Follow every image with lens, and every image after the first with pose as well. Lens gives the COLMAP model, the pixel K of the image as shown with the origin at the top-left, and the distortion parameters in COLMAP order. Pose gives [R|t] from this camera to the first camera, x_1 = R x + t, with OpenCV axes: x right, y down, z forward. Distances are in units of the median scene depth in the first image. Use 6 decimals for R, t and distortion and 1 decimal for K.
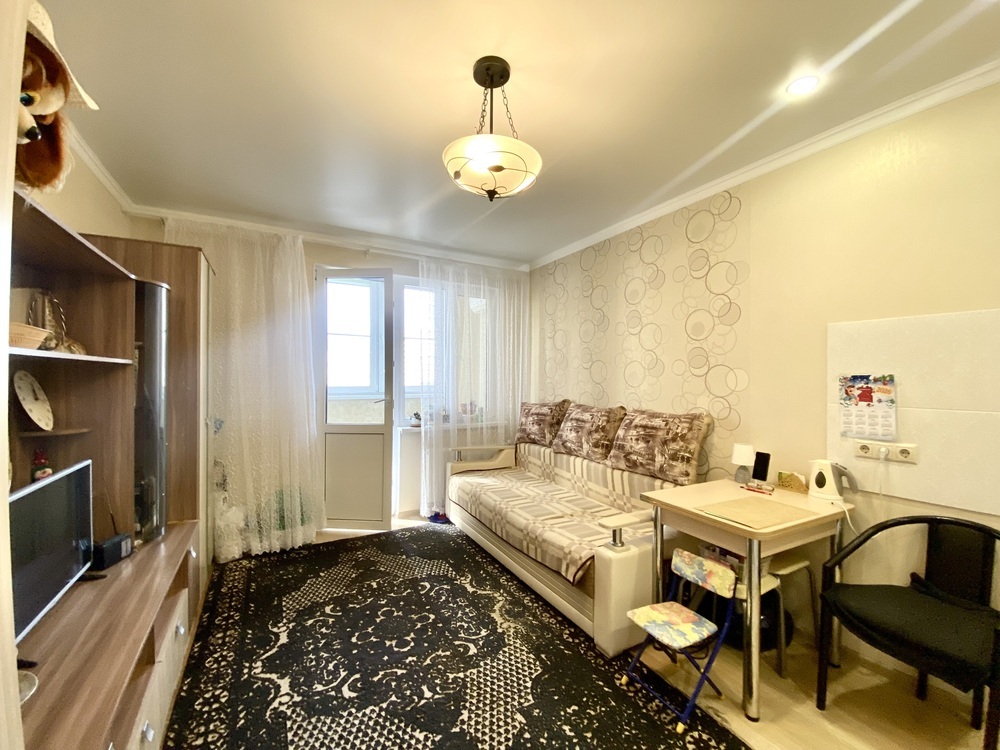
lens RADIAL K [[409.2, 0, 500.0], [0, 409.2, 375.0], [0, 0, 1]] dist [0.000693, -0.012718]
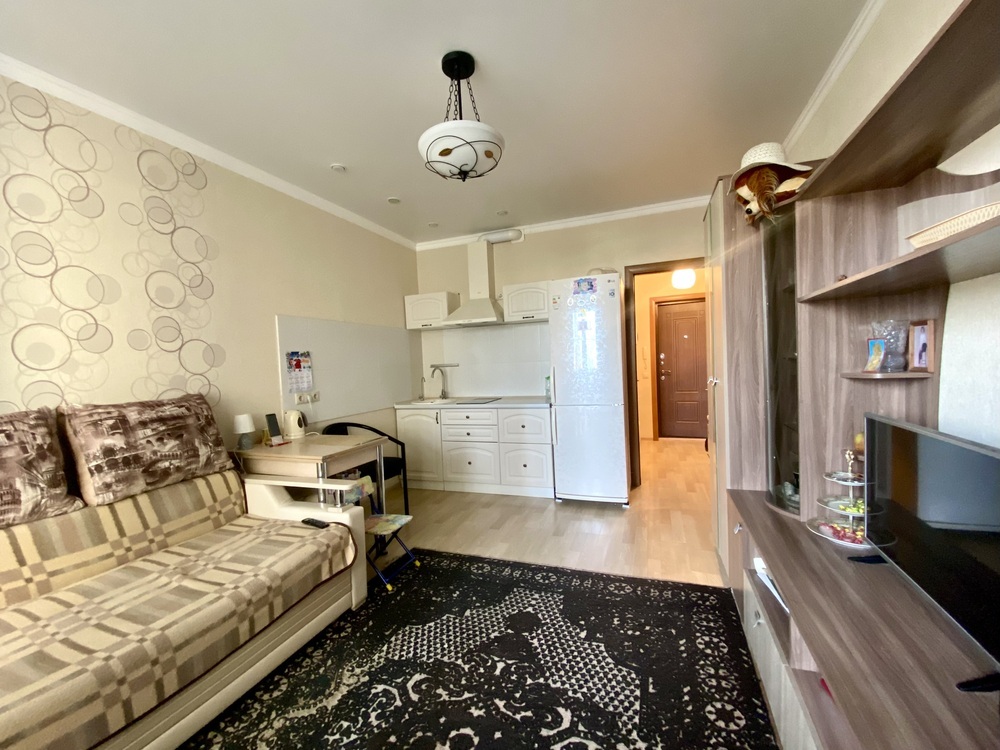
lens RADIAL K [[409.2, 0, 500.0], [0, 409.2, 375.0], [0, 0, 1]] dist [0.000693, -0.012718]
pose [[-0.642664, -0.000187, 0.766148, -0.856811], [0.041301, 0.998538, 0.034887, 0.071401], [-0.765034, 0.054063, -0.641716, 1.491970]]
